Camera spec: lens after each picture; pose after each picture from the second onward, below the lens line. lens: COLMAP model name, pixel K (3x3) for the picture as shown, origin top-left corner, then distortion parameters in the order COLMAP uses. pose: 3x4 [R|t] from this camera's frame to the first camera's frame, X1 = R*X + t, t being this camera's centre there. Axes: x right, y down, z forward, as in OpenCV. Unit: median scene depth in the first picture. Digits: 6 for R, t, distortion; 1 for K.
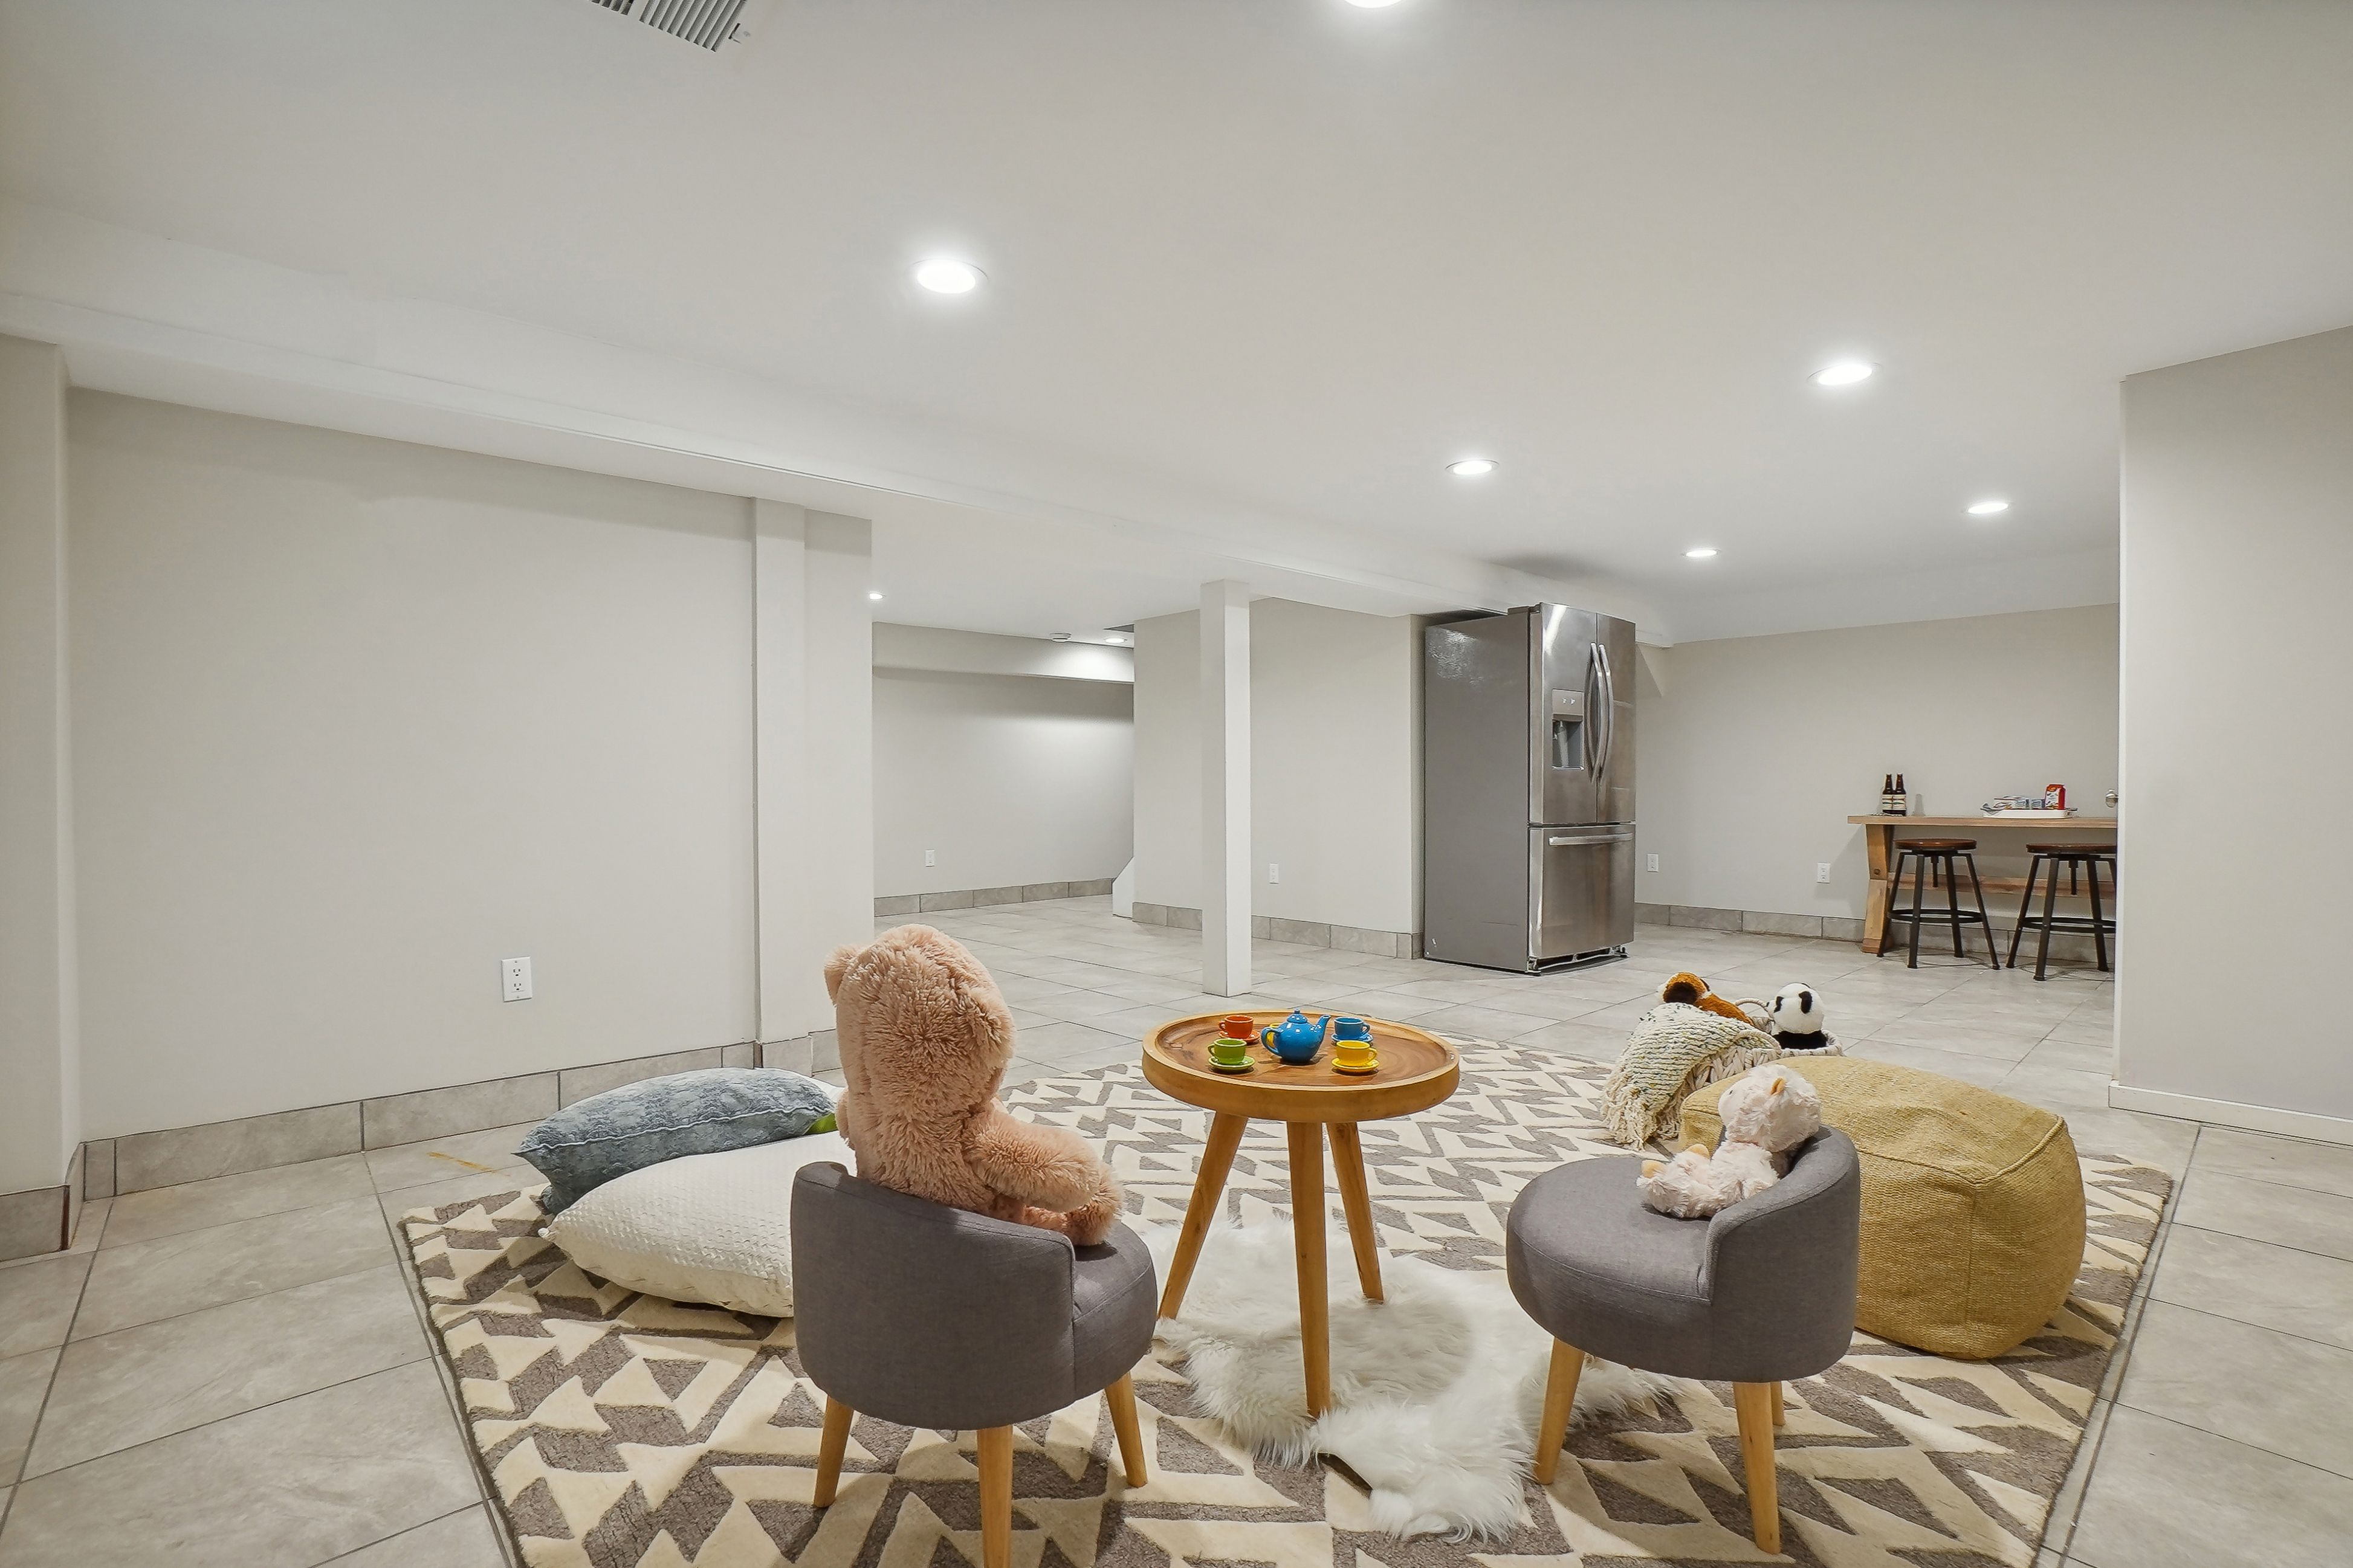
lens RADIAL K [[1053.7, 0, 1150.1], [0, 1053.7, 794.8], [0, 0, 1]] dist [-0.038562, -0.000008]
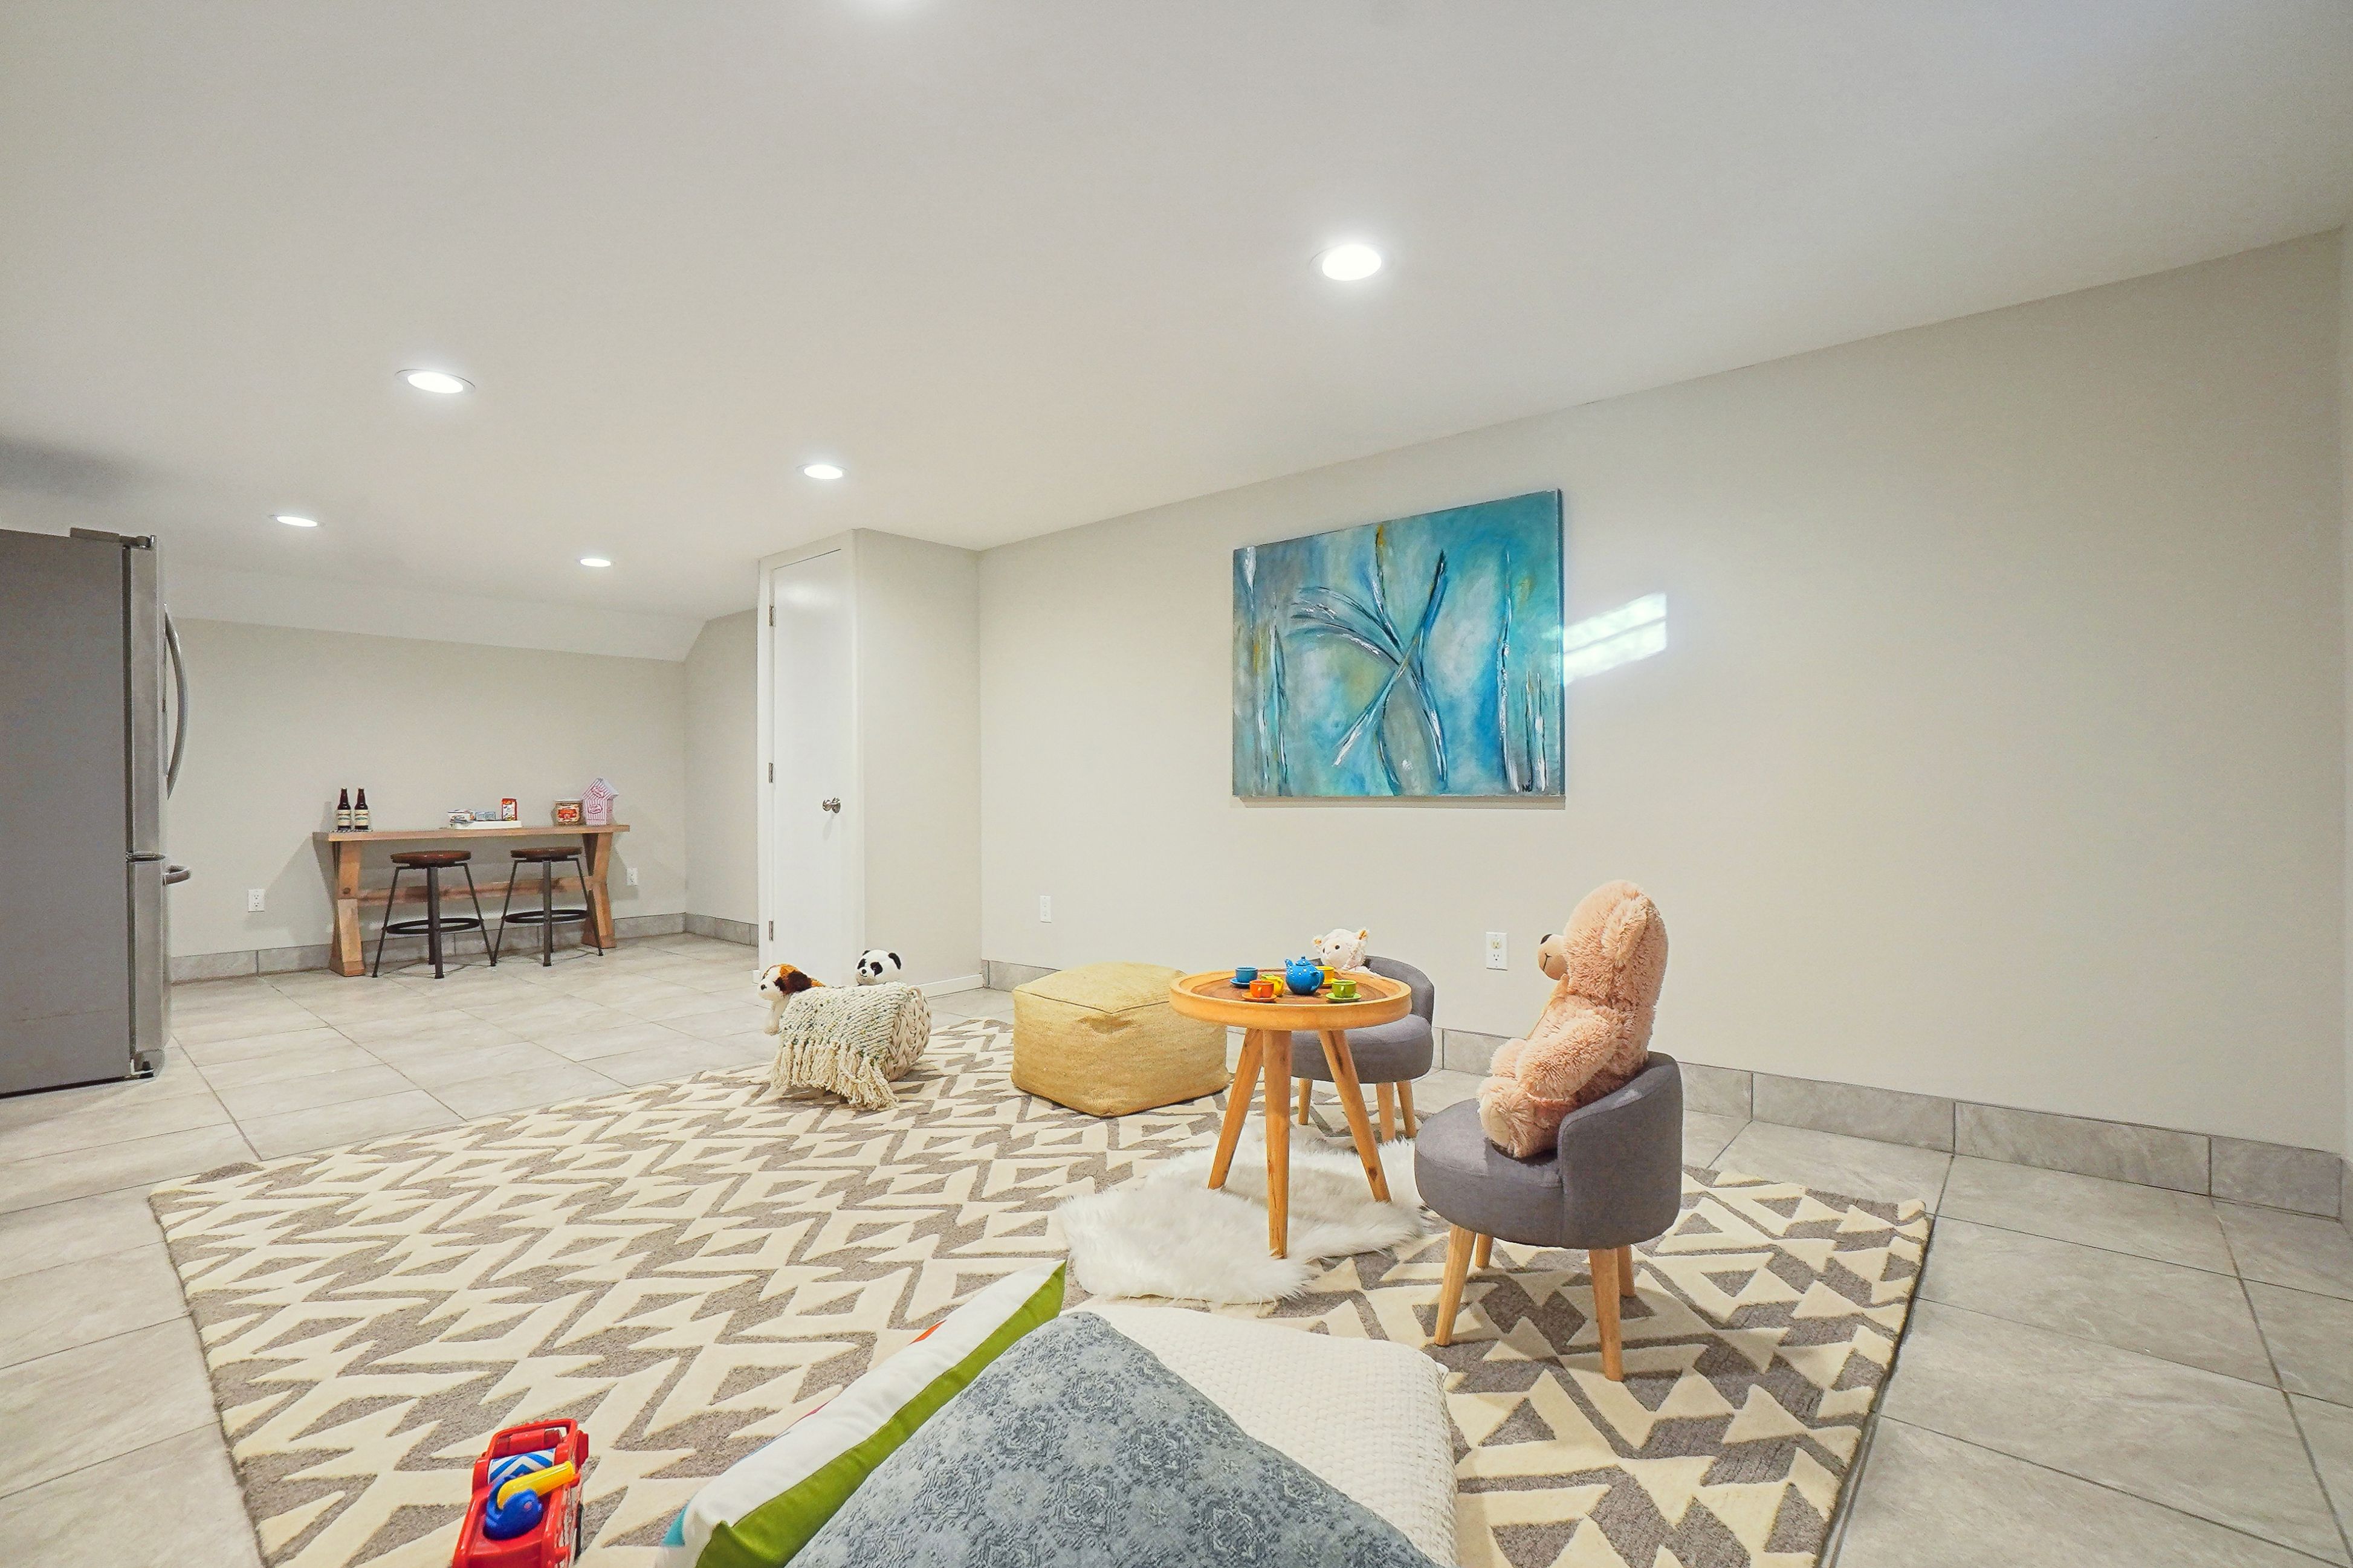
lens RADIAL K [[1053.7, 0, 1150.1], [0, 1053.7, 794.8], [0, 0, 1]] dist [-0.038562, -0.000008]
pose [[-0.116311, 0.003937, 0.993205, -0.366057], [0.014993, 0.999885, -0.002208, -0.001369], [-0.993100, 0.014635, -0.116357, 0.418749]]
